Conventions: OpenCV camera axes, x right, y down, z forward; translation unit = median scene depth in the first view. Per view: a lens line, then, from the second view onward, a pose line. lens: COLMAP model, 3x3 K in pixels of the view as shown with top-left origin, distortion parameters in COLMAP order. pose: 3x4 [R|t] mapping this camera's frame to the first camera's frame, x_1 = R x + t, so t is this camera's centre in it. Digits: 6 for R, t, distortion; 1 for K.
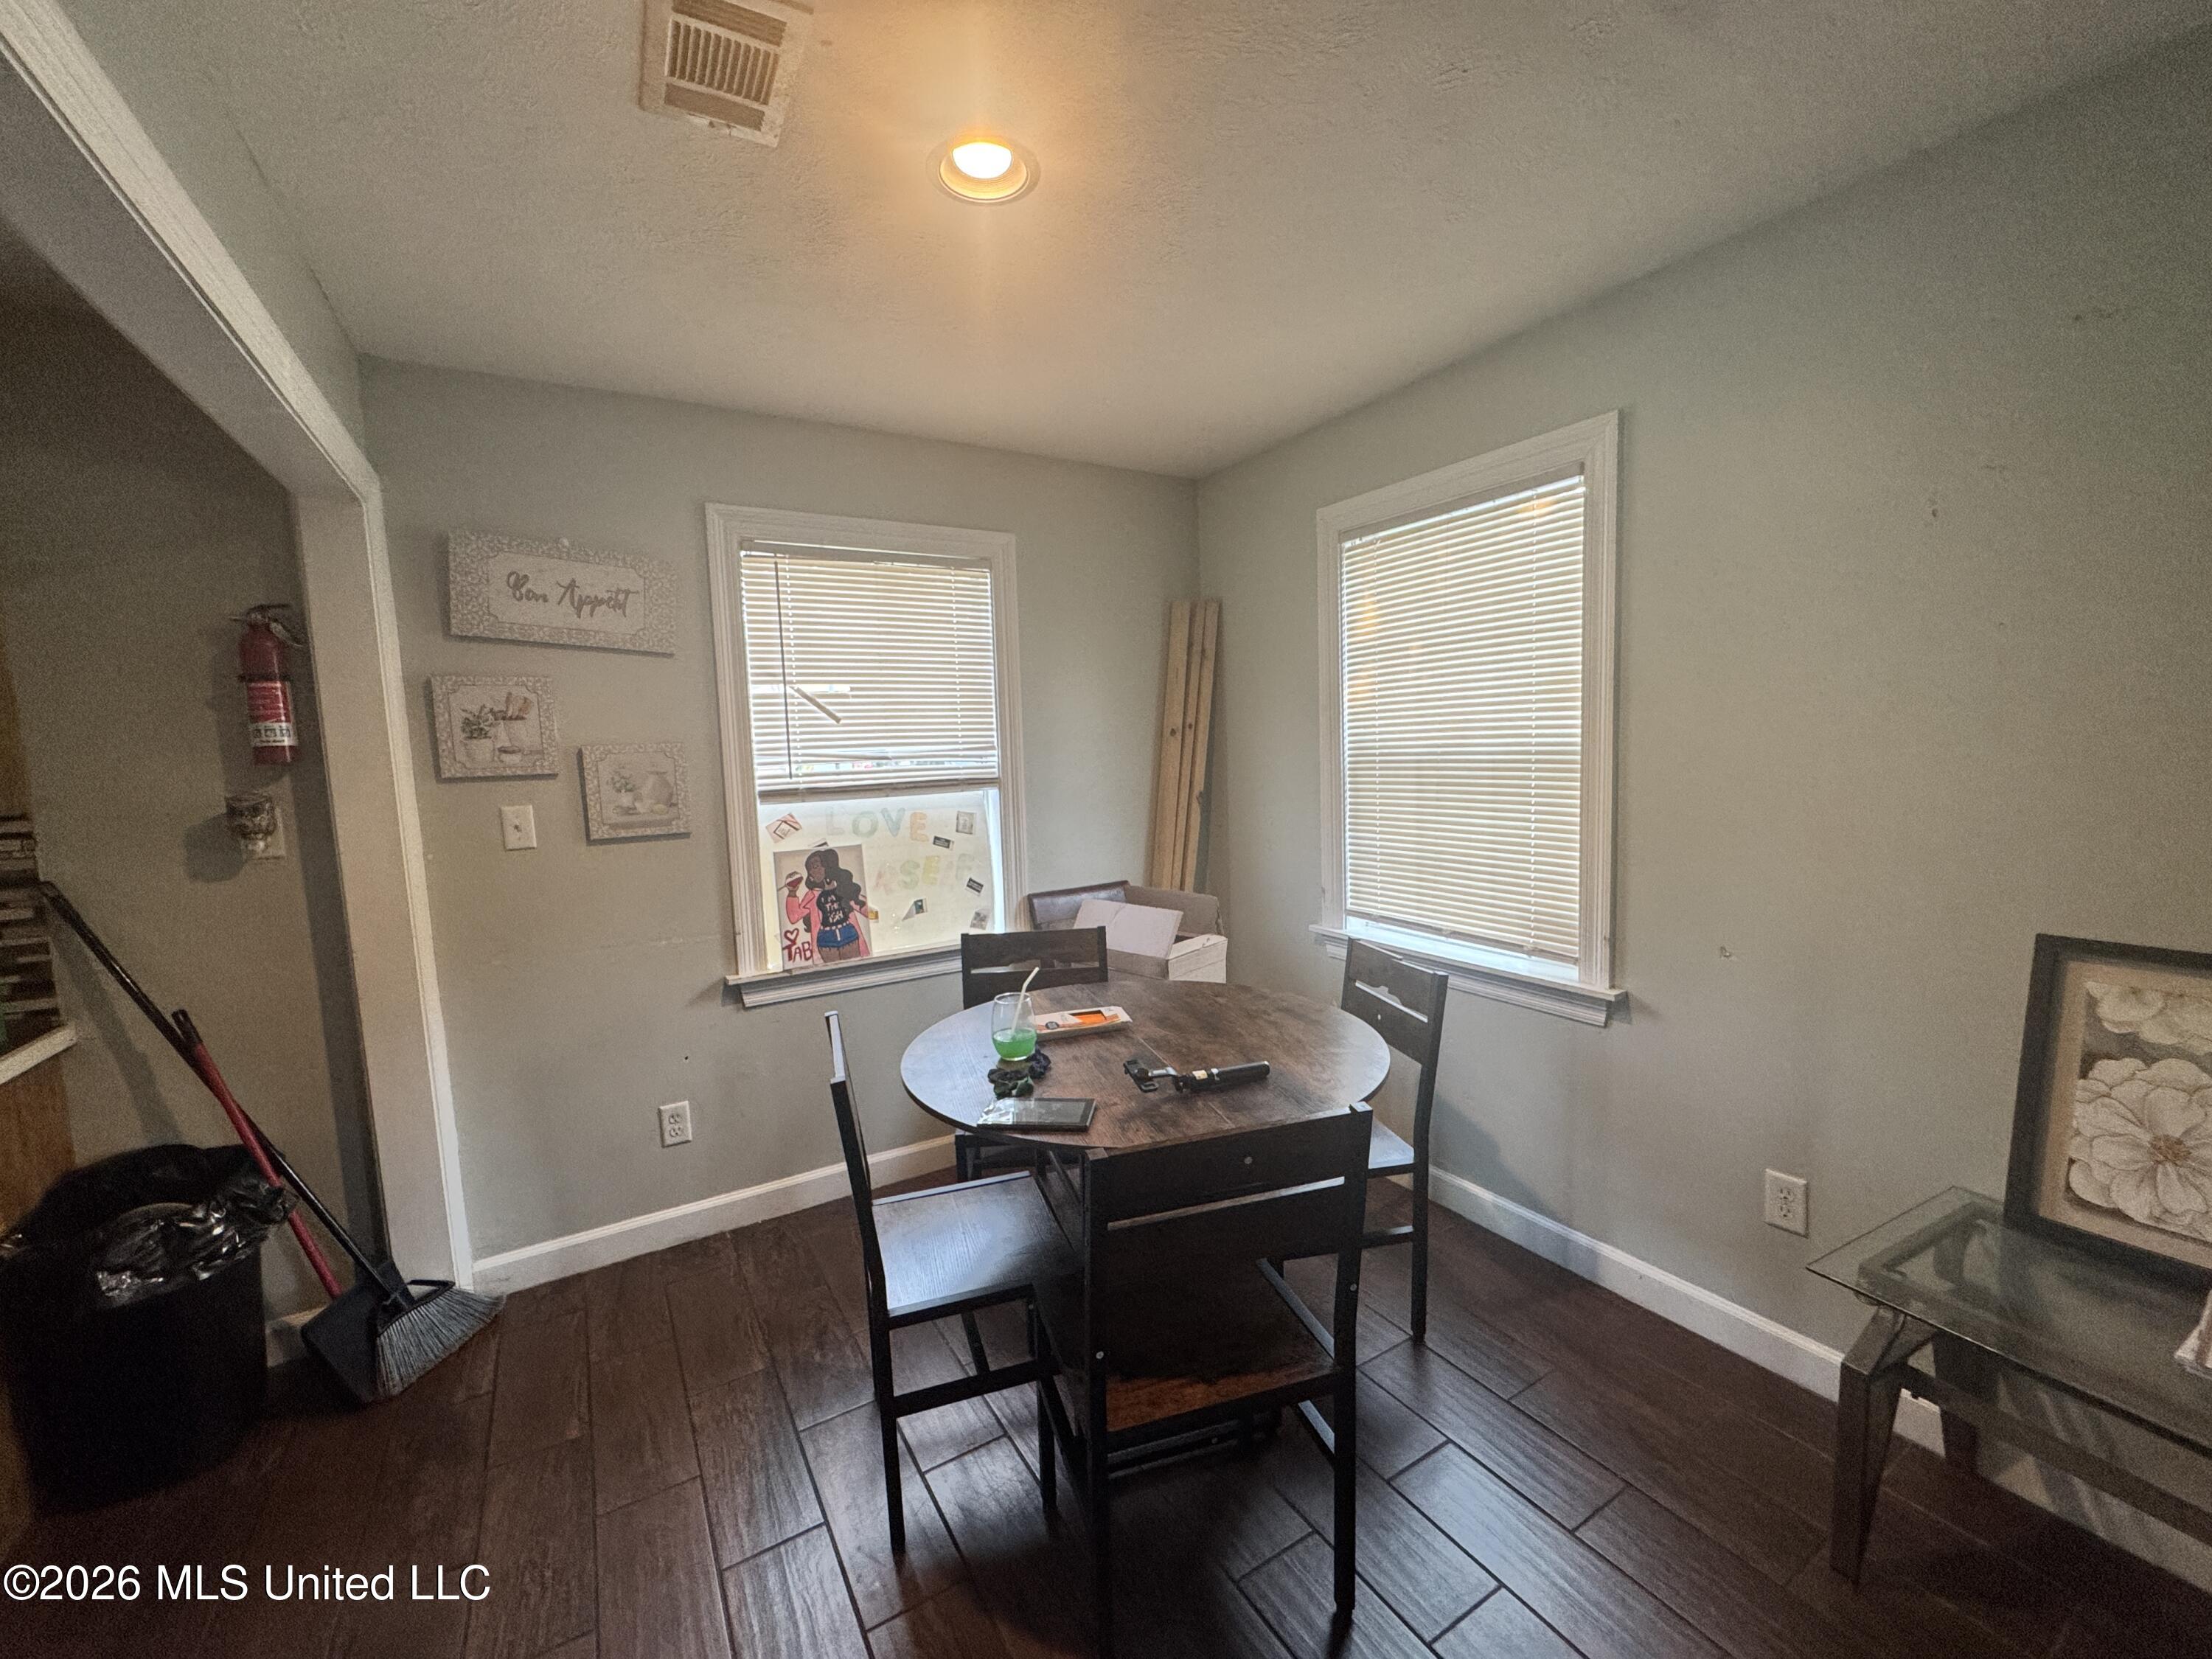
lens RADIAL K [[889.9, 0, 1097.8], [0, 889.9, 824.4], [0, 0, 1]] dist [0.001214, 0.000156]
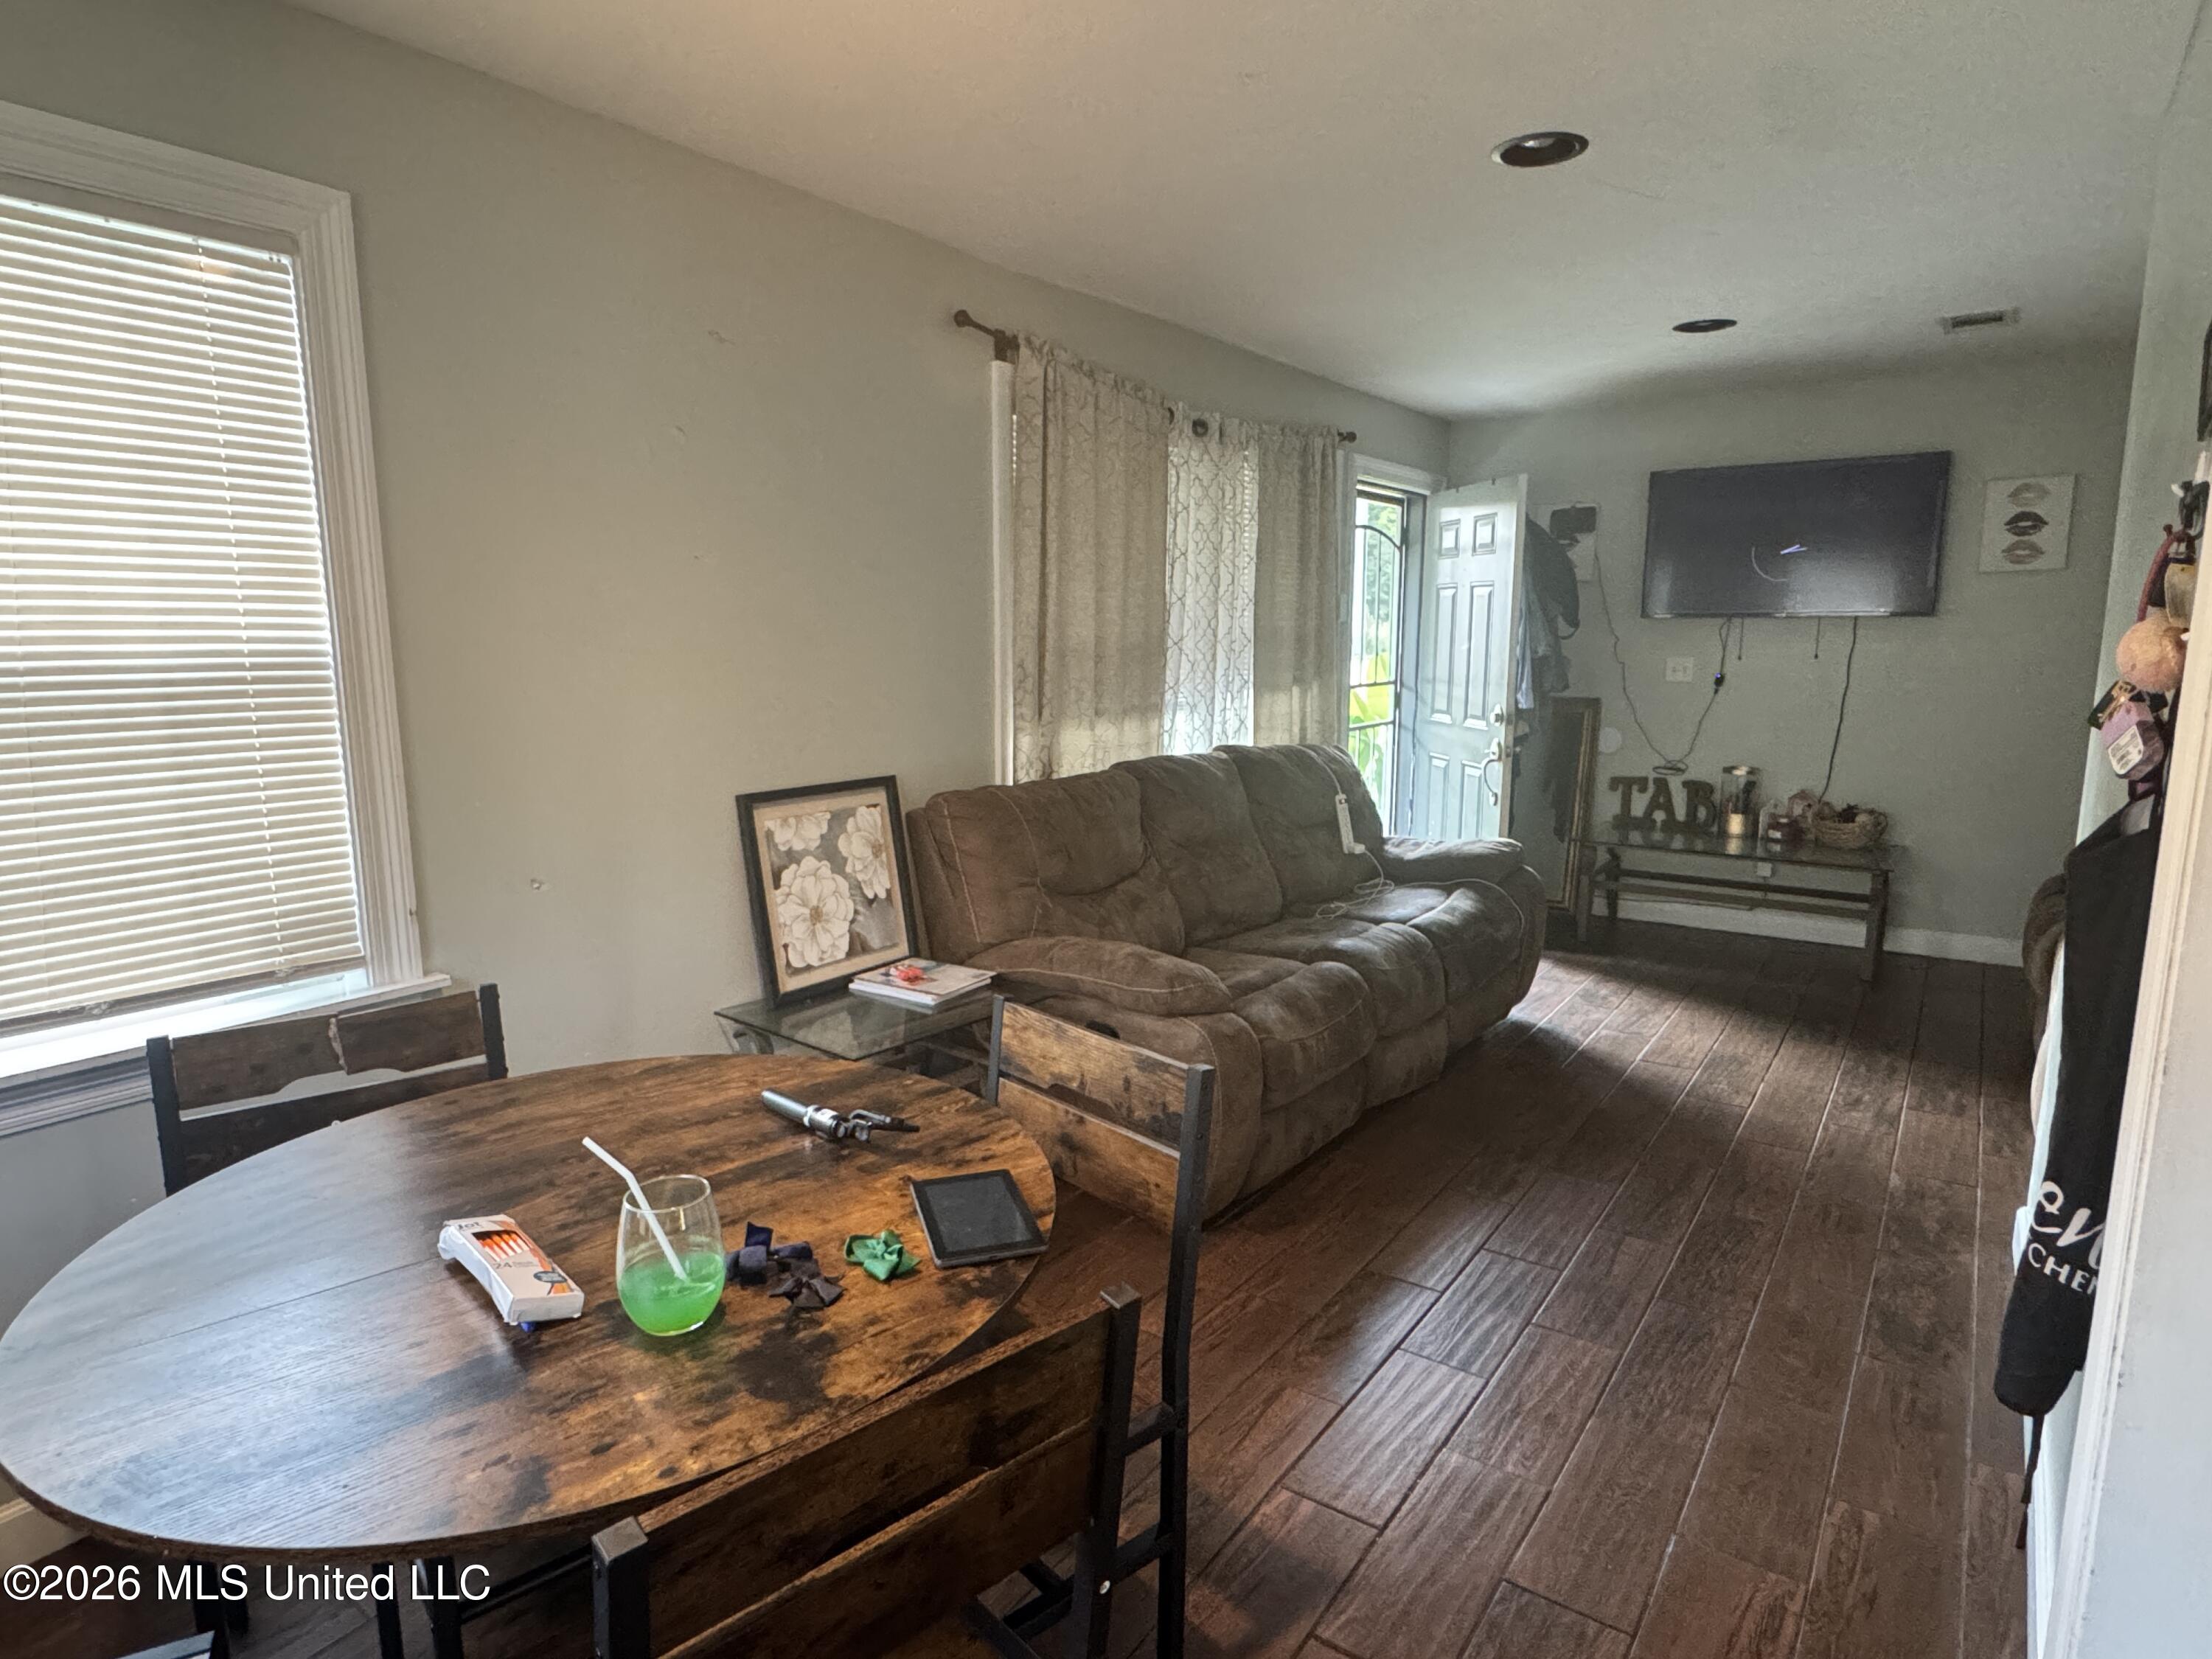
lens RADIAL K [[1243.0, 0, 1117.4], [0, 1243.0, 834.5], [0, 0, 1]] dist [0.006271, 0.000269]
pose [[-0.392794, -0.117132, 0.912137, -0.771816], [0.102870, 0.980034, 0.170150, -0.068461], [-0.913855, 0.160666, -0.372902, 1.048281]]
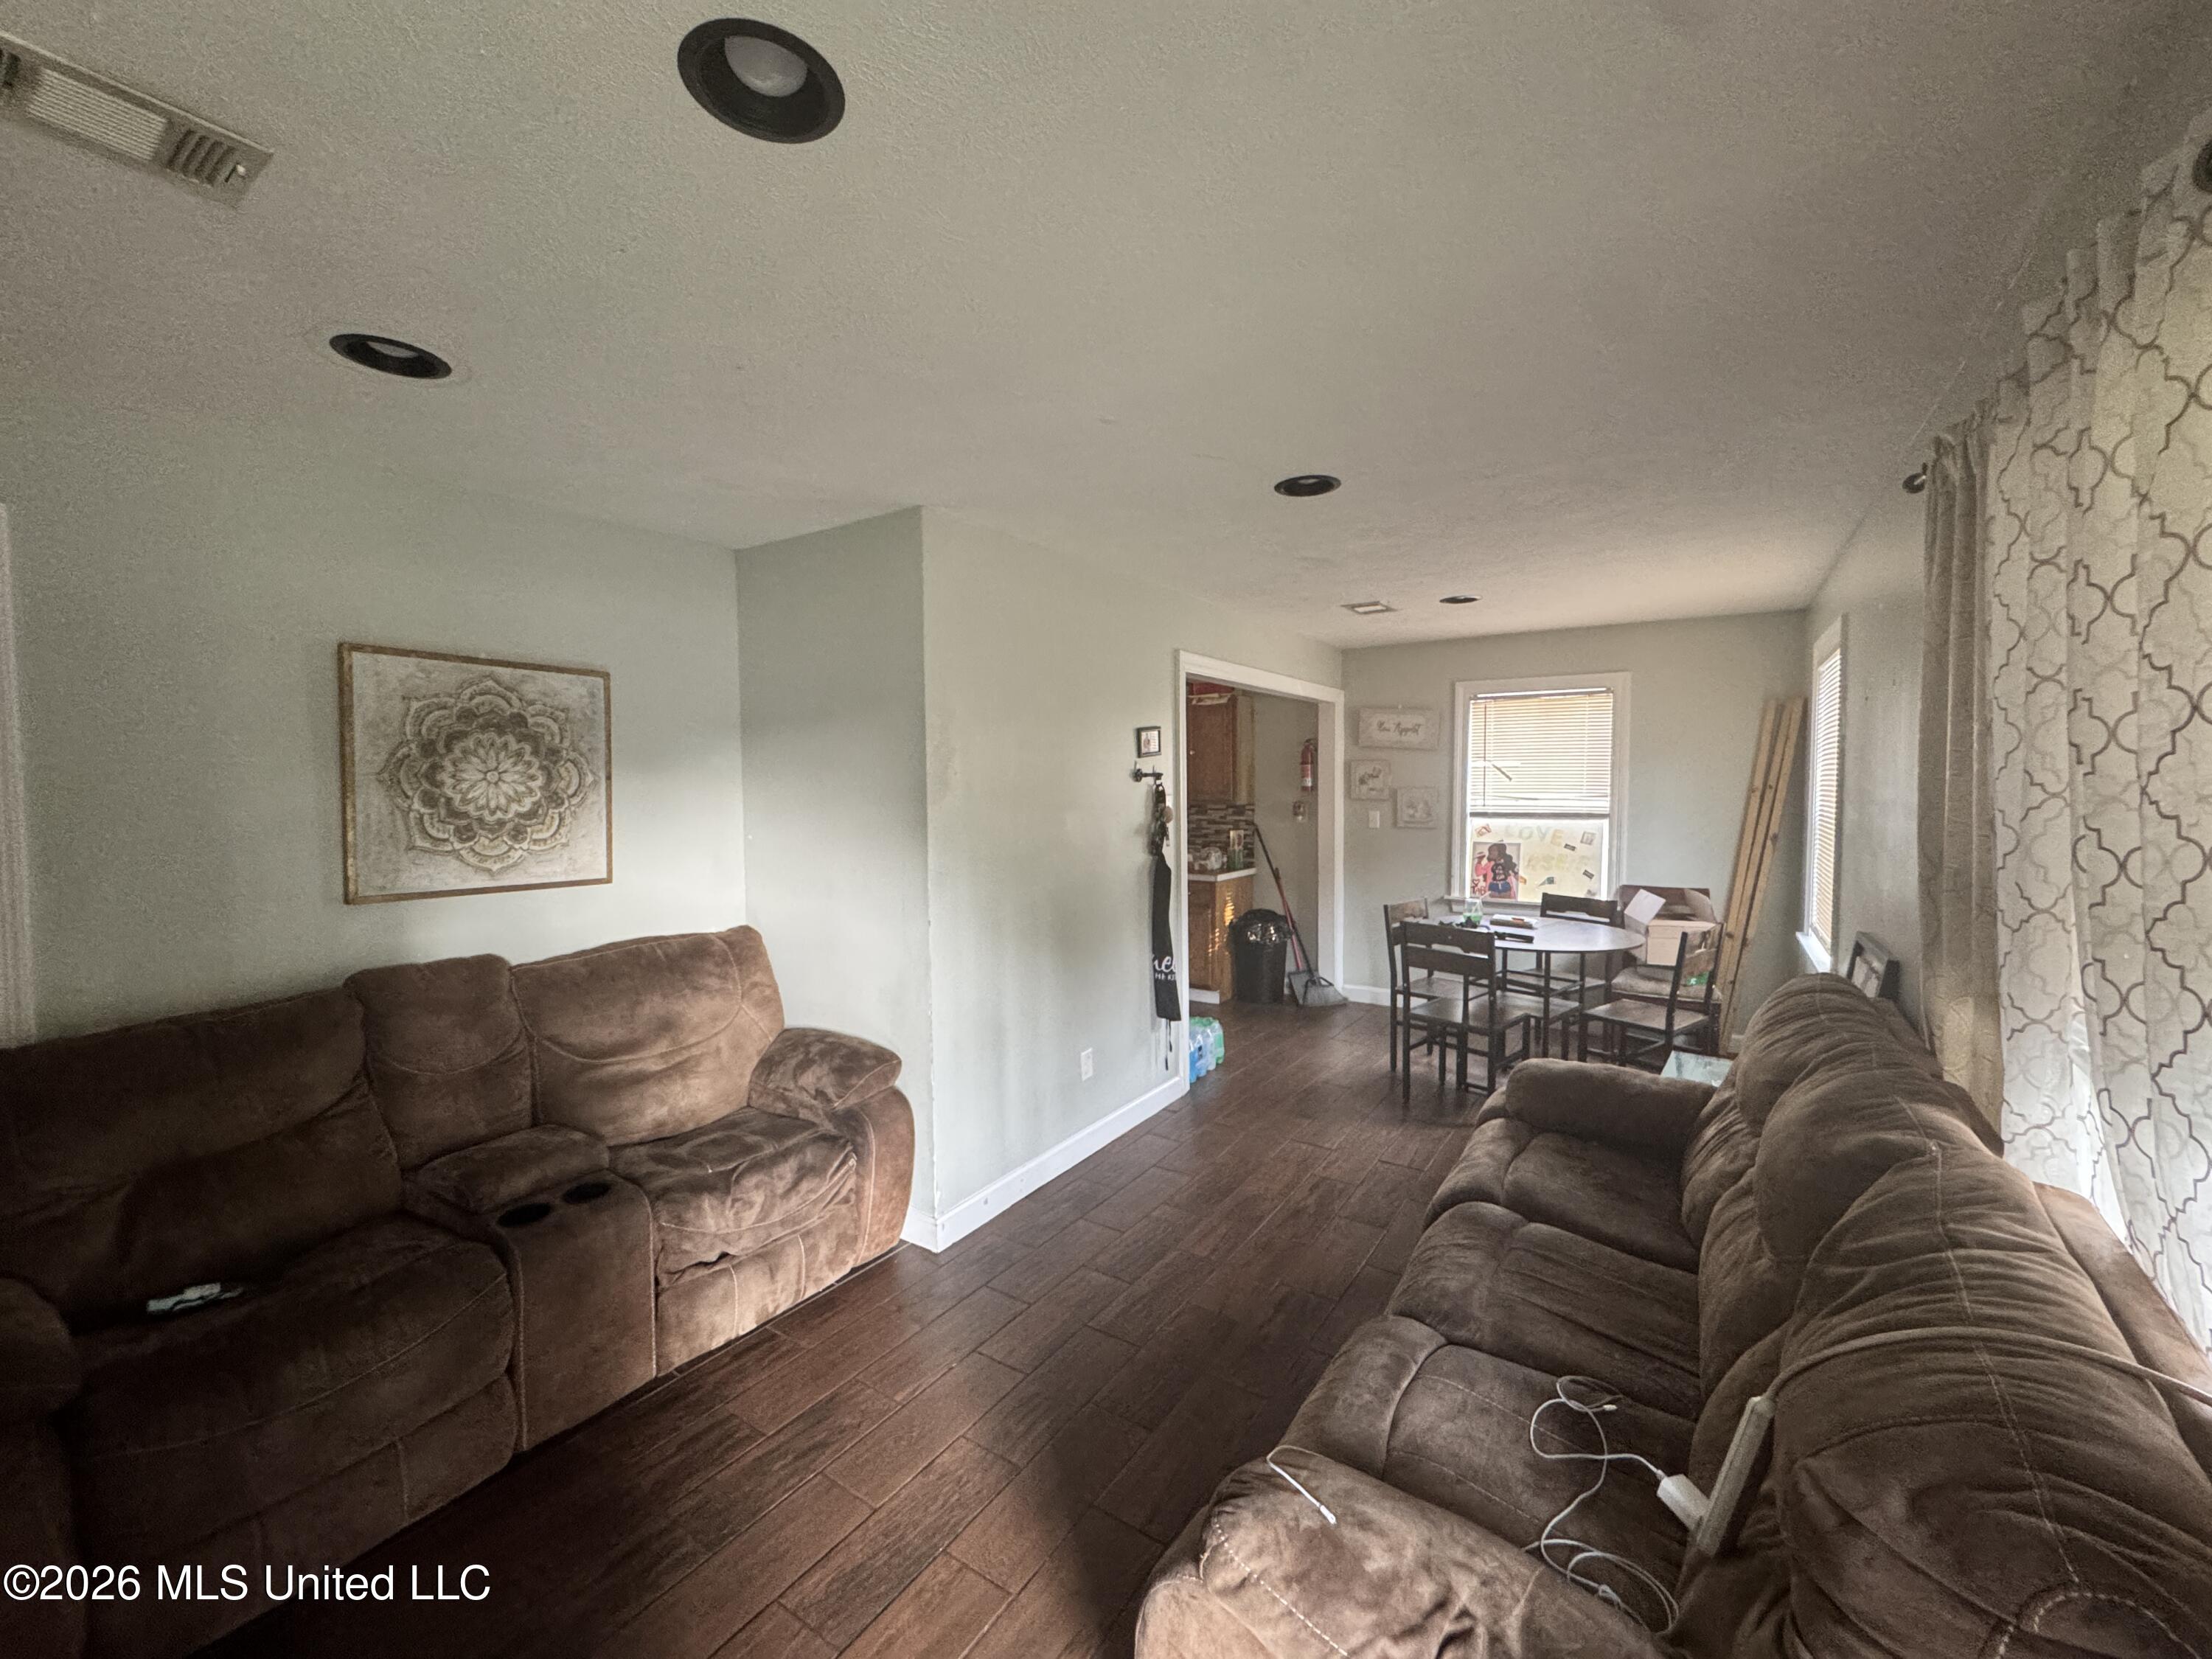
lens RADIAL K [[889.9, 0, 1111.9], [0, 889.9, 824.3], [0, 0, 1]] dist [0.001214, 0.000156]
pose [[0.424419, 0.067974, -0.902911, 1.165098], [-0.103447, 0.994289, 0.026228, 0.024127], [0.899537, 0.082272, 0.429027, -0.670831]]
